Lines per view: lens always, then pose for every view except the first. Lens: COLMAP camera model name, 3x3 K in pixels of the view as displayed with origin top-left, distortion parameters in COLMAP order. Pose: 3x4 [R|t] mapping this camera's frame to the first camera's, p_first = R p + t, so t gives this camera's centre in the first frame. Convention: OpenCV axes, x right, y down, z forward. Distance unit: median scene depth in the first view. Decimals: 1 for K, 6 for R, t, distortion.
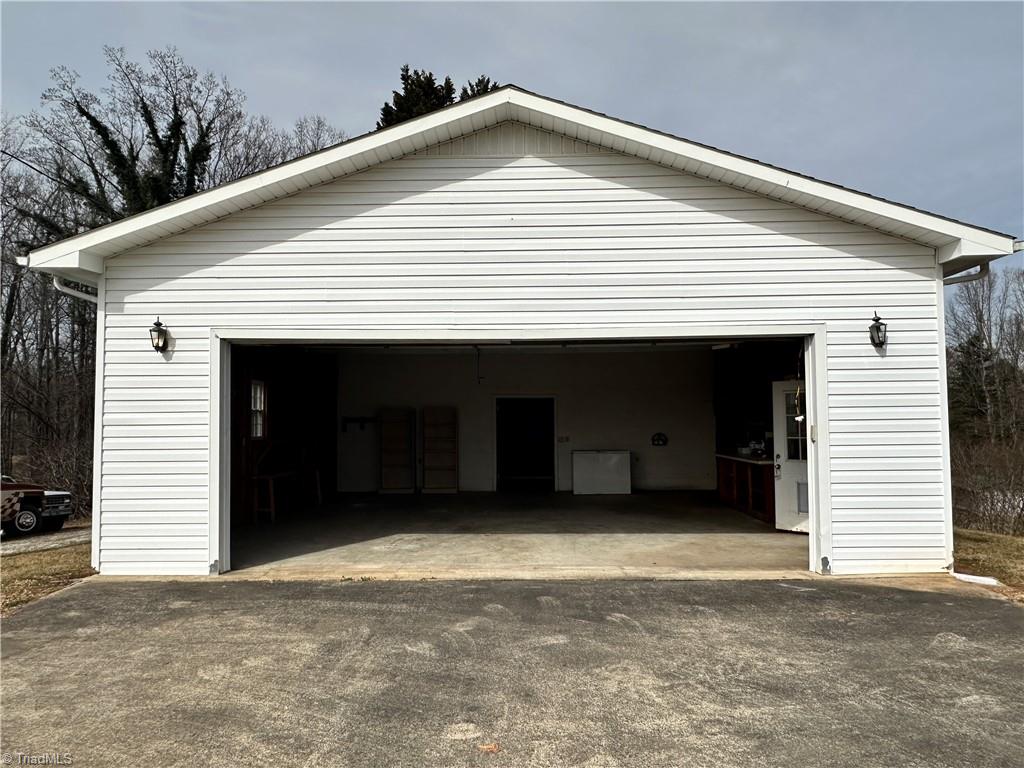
lens RADIAL K [[658.9, 0, 515.3], [0, 658.9, 386.0], [0, 0, 1]] dist [-0.003010, -0.000105]
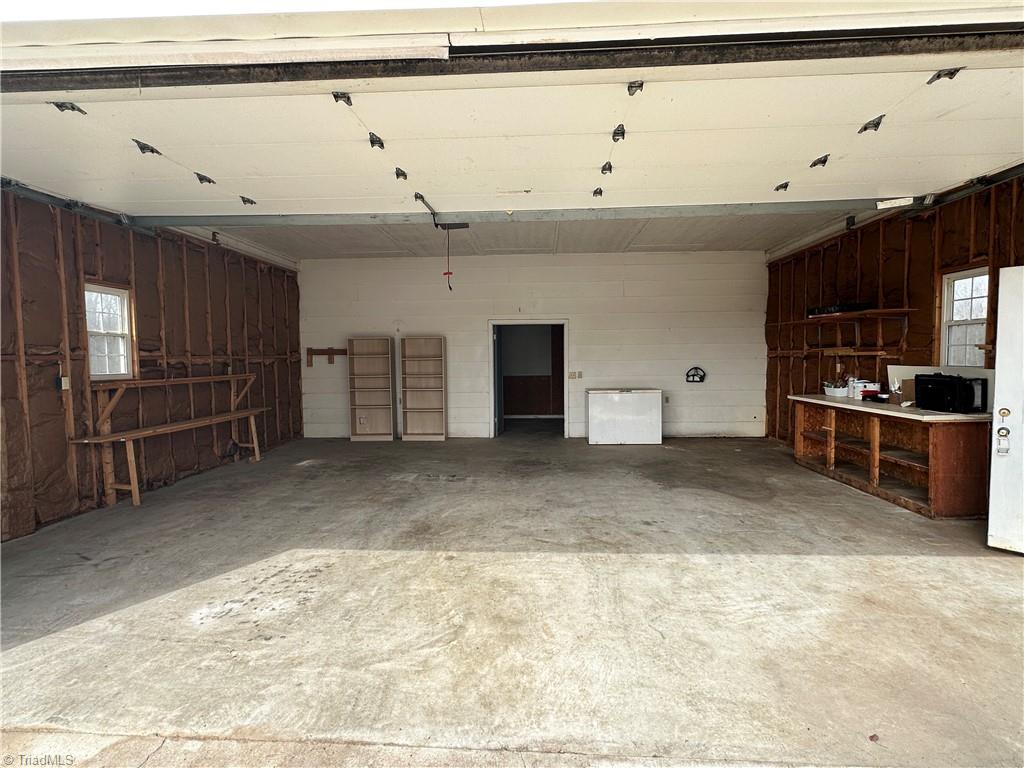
lens RADIAL K [[522.2, 0, 512.3], [0, 522.2, 384.3], [0, 0, 1]] dist [-0.002376, -0.000118]
pose [[0.999617, -0.000975, -0.027661, 0.012723], [0.003890, 0.994410, 0.105520, 0.024687], [0.027404, -0.105587, 0.994032, 0.360479]]
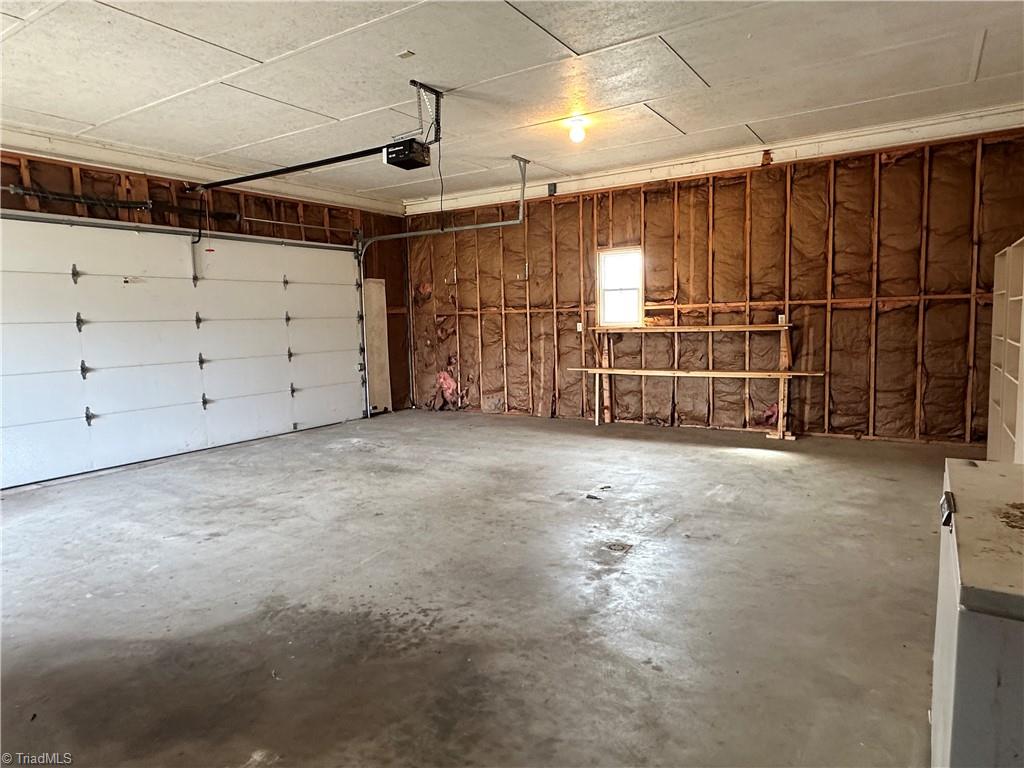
lens RADIAL K [[634.1, 0, 513.0], [0, 634.1, 383.9], [0, 0, 1]] dist [0.003259, 0.001641]
pose [[-0.522492, 0.103824, -0.846300, 0.254860], [0.077298, 0.994239, 0.074250, 0.060550], [0.849133, -0.026622, -0.527507, 0.940448]]
